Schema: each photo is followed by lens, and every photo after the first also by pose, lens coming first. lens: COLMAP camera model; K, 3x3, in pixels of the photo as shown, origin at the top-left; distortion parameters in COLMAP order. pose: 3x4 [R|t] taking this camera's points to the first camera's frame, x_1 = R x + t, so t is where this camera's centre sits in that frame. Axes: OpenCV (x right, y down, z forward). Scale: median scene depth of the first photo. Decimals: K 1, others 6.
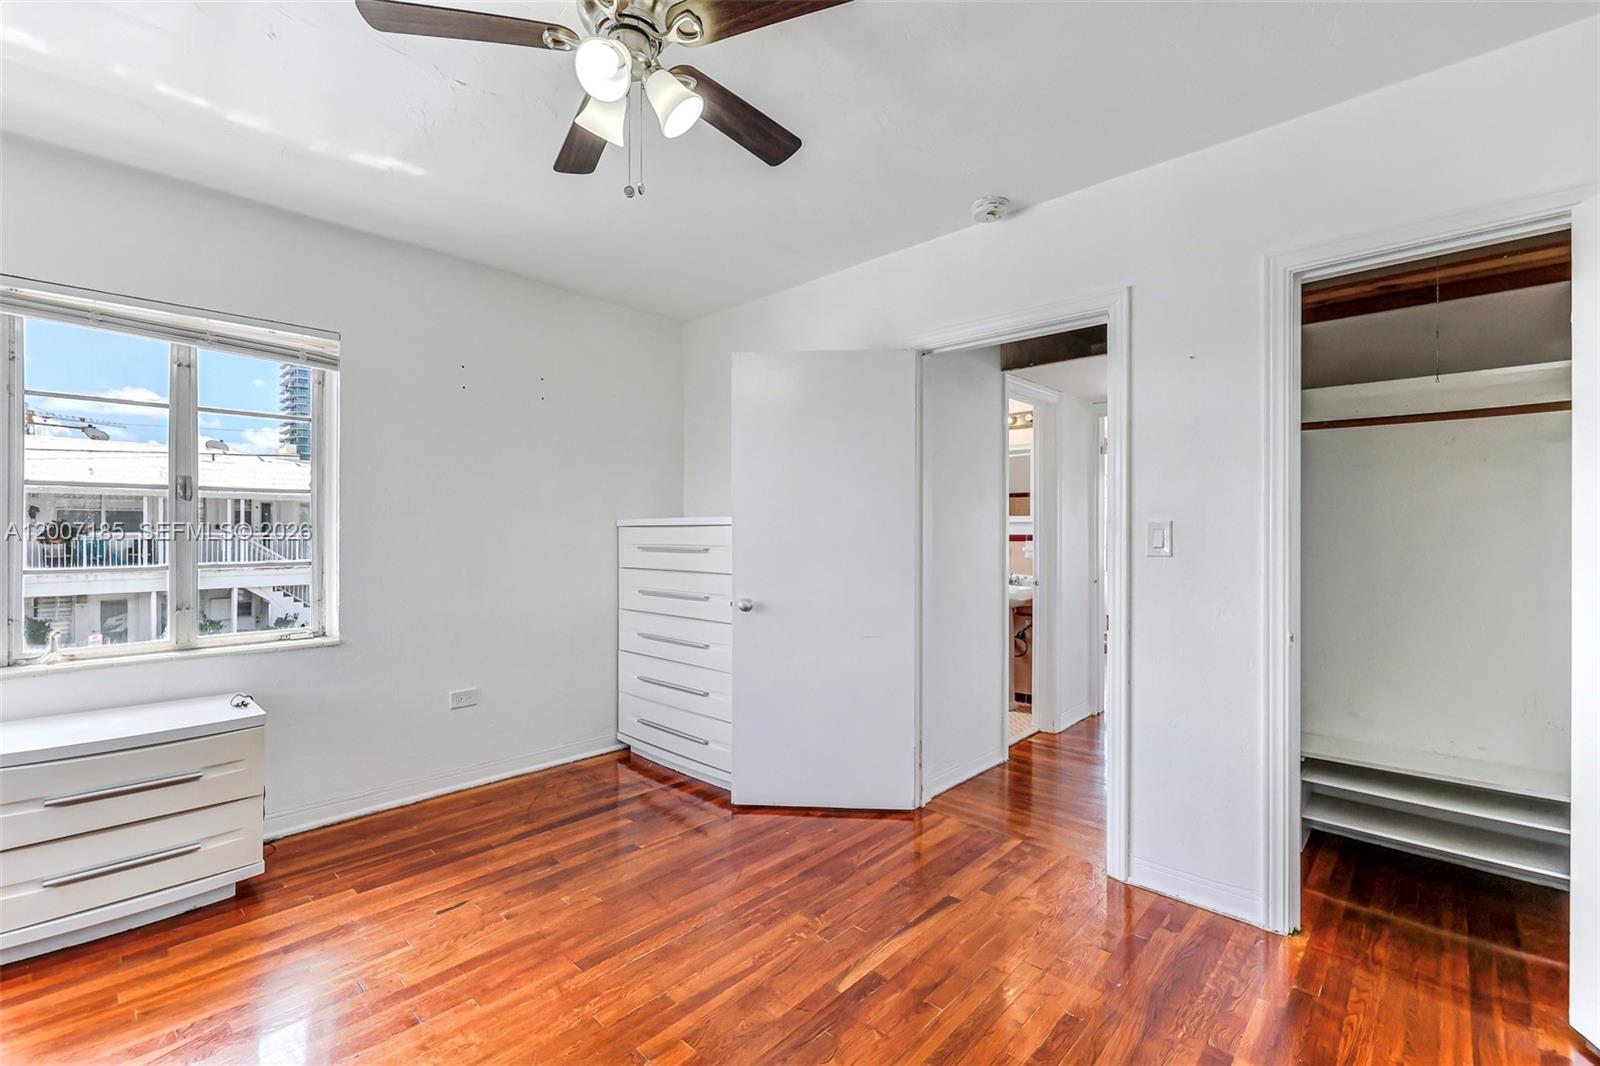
lens RADIAL K [[686.4, 0, 792.7], [0, 686.4, 532.3], [0, 0, 1]] dist [0.004230, 0.000244]
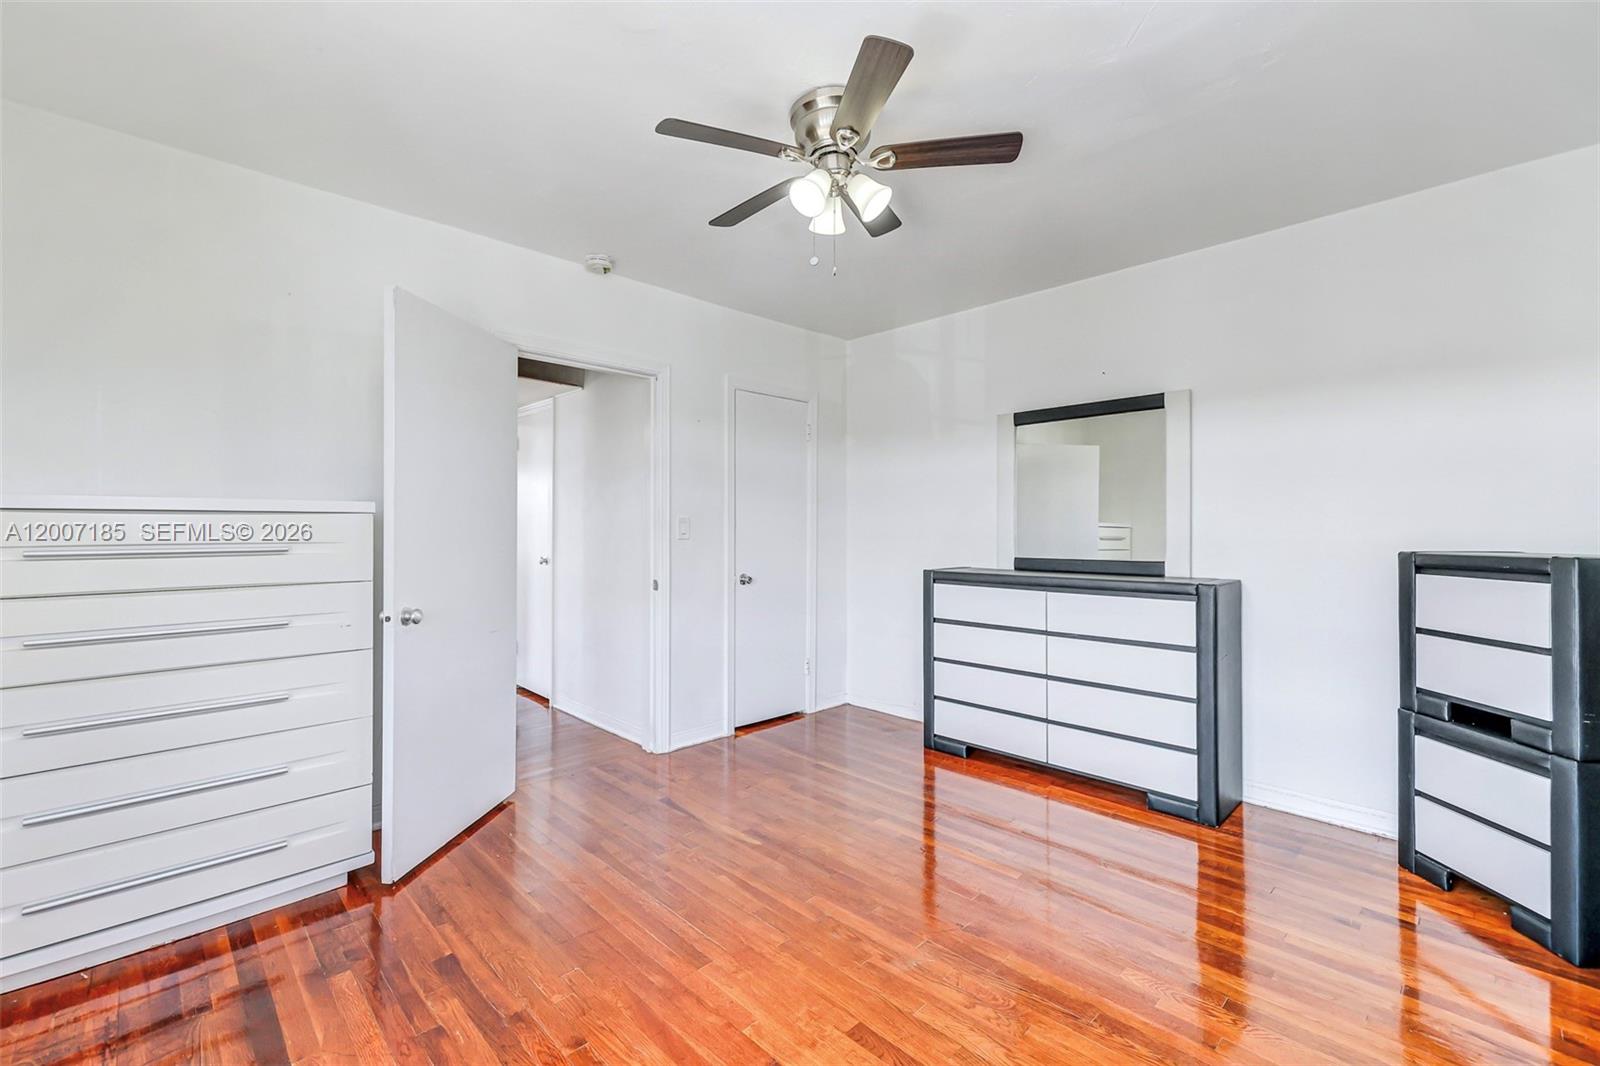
lens RADIAL K [[686.4, 0, 792.8], [0, 686.4, 525.3], [0, 0, 1]] dist [0.004230, 0.000244]
pose [[0.034175, -0.001965, 0.999414, -1.119221], [0.004461, 0.999988, 0.001814, 0.004695], [-0.999406, 0.004397, 0.034184, 0.731154]]
